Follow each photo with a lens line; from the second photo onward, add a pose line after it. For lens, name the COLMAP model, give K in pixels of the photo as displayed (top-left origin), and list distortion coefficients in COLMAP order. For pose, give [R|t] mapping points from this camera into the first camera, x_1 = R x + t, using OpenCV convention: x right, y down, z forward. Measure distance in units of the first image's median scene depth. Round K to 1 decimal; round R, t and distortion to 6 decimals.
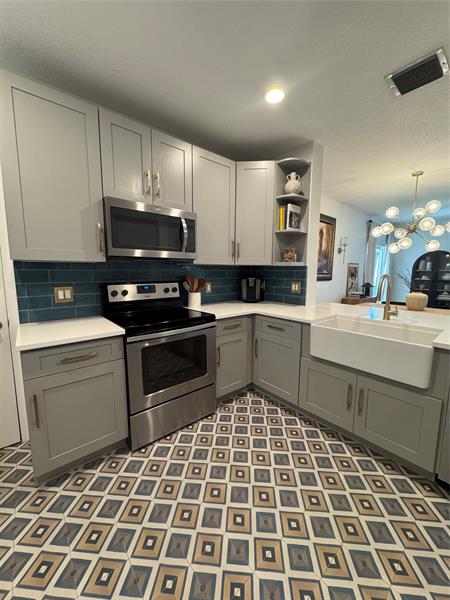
lens RADIAL K [[237.1, 0, 227.6], [0, 237.1, 301.2], [0, 0, 1]] dist [-0.006437, 0.000855]
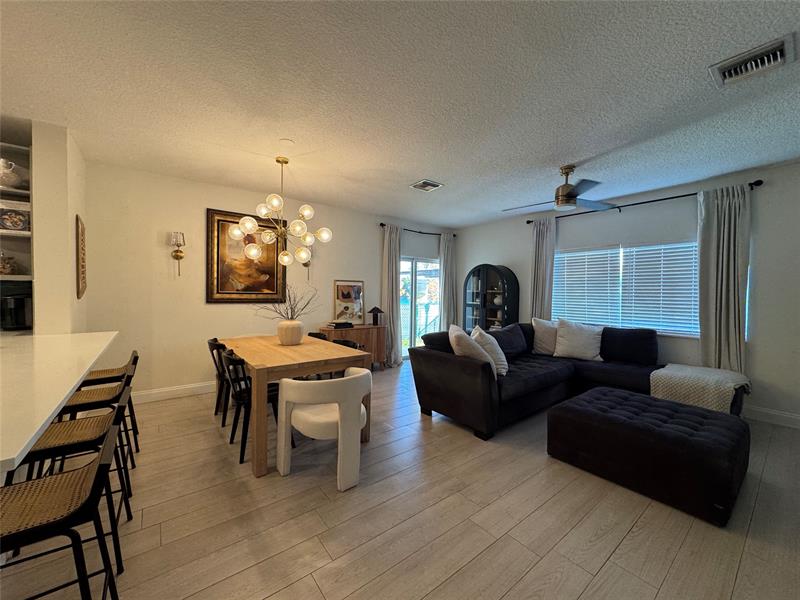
lens RADIAL K [[316.1, 0, 397.5], [0, 316.1, 298.7], [0, 0, 1]] dist [-0.006437, 0.000855]
pose [[0.999342, 0.008091, -0.035356, 1.578114], [-0.011828, 0.994213, -0.106775, -0.002697], [0.034288, 0.107123, 0.993654, 0.086251]]
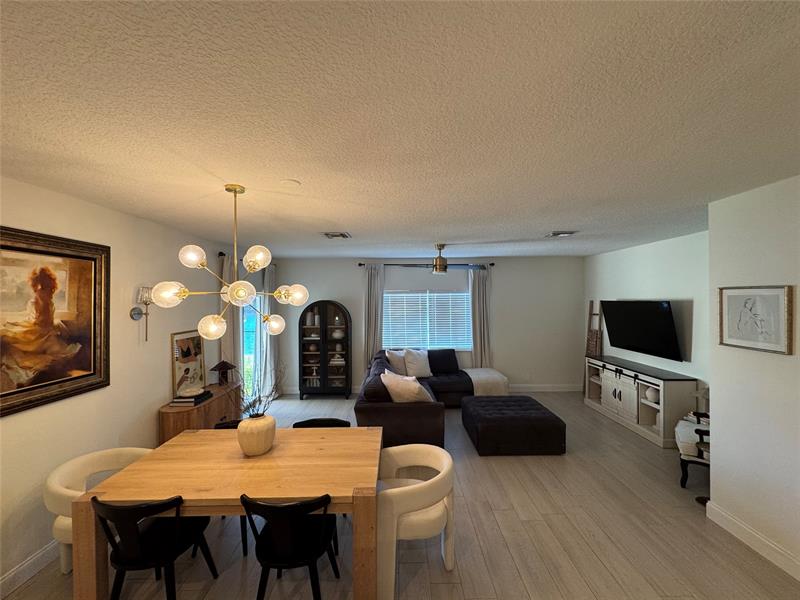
lens RADIAL K [[316.1, 0, 402.0], [0, 316.1, 299.7], [0, 0, 1]] dist [-0.006437, 0.000855]
pose [[0.639481, -0.012815, 0.768700, 0.660890], [0.111052, 0.990915, -0.075864, -0.270894], [-0.760744, 0.133880, 0.635094, 0.414134]]
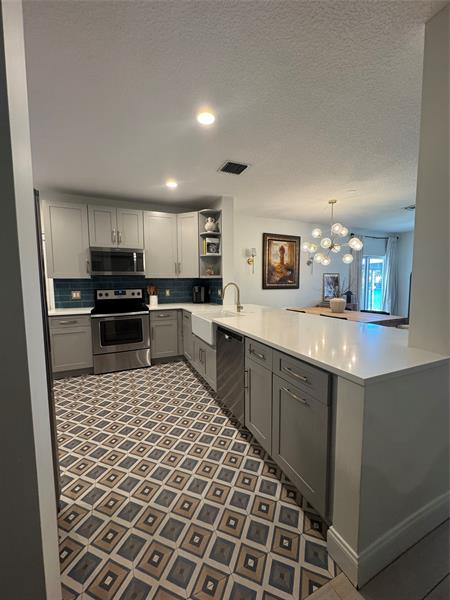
lens RADIAL K [[237.1, 0, 223.7], [0, 237.1, 297.8], [0, 0, 1]] dist [-0.006437, 0.000855]
pose [[0.959451, 0.004135, -0.281844, 0.795362], [-0.021654, 0.998019, -0.059073, 0.065276], [0.281041, 0.062781, 0.957640, -0.416203]]
